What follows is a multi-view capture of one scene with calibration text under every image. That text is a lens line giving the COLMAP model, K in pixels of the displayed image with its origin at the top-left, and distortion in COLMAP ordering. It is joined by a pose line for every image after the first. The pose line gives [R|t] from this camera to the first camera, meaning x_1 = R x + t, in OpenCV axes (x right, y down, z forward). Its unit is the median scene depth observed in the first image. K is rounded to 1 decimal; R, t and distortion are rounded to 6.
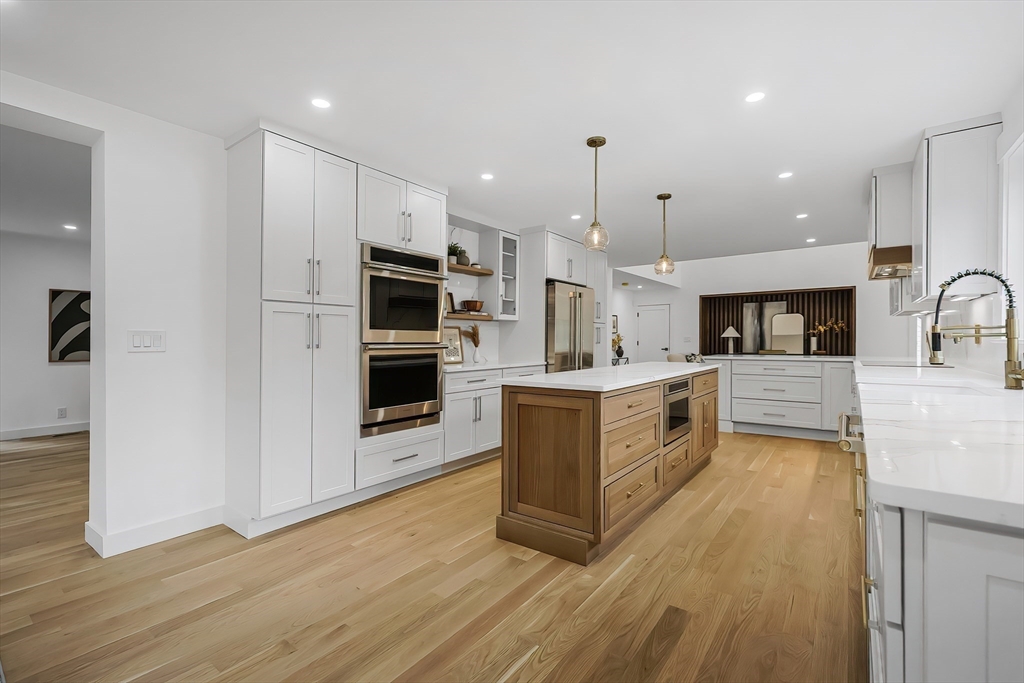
lens RADIAL K [[447.6, 0, 511.3], [0, 447.6, 343.2], [0, 0, 1]] dist [0.002776, 0.000295]
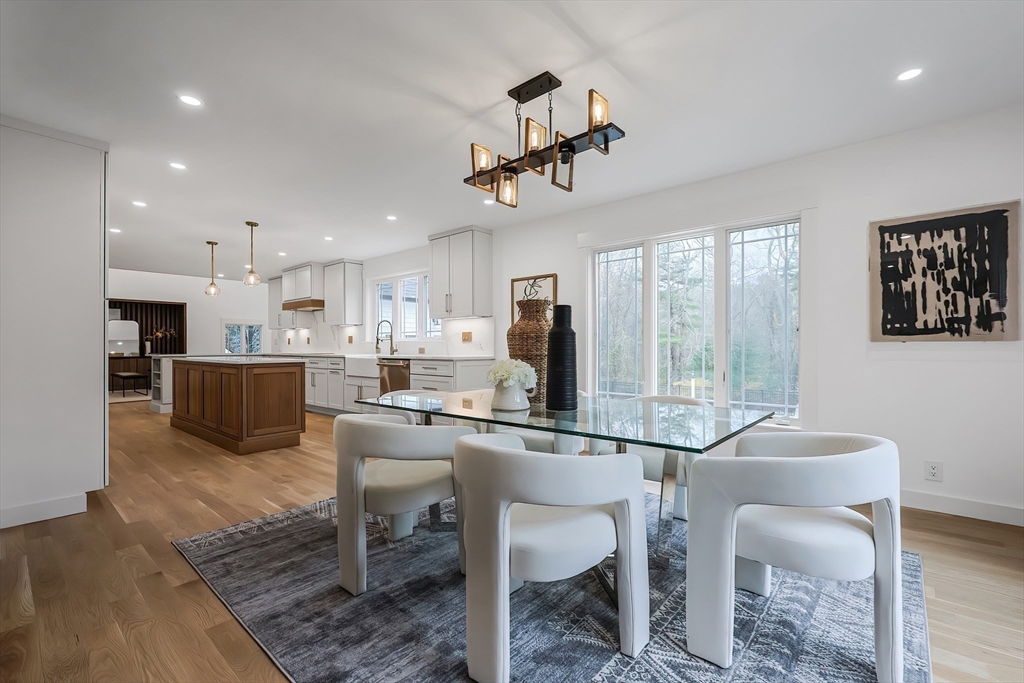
lens RADIAL K [[451.0, 0, 520.4], [0, 451.0, 346.5], [0, 0, 1]] dist [0.000006, -0.000238]
pose [[0.052162, 0.002936, 0.998634, -0.840383], [0.008279, 0.999960, -0.003372, 0.021094], [-0.998604, 0.008443, 0.052136, -0.068033]]
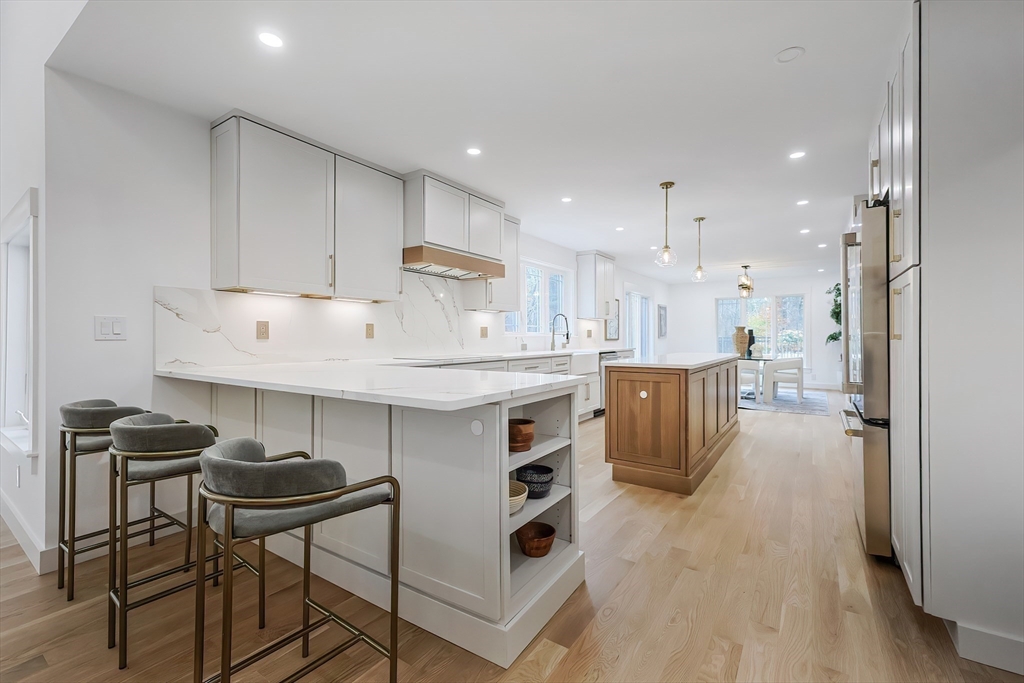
lens RADIAL K [[427.4, 0, 533.4], [0, 427.4, 337.2], [0, 0, 1]] dist [-0.016528, -0.000130]
pose [[-0.997448, 0.009471, -0.070771, 0.531019], [0.009212, 0.999950, 0.003985, -0.002901], [0.070805, 0.003323, -0.997485, 1.451943]]
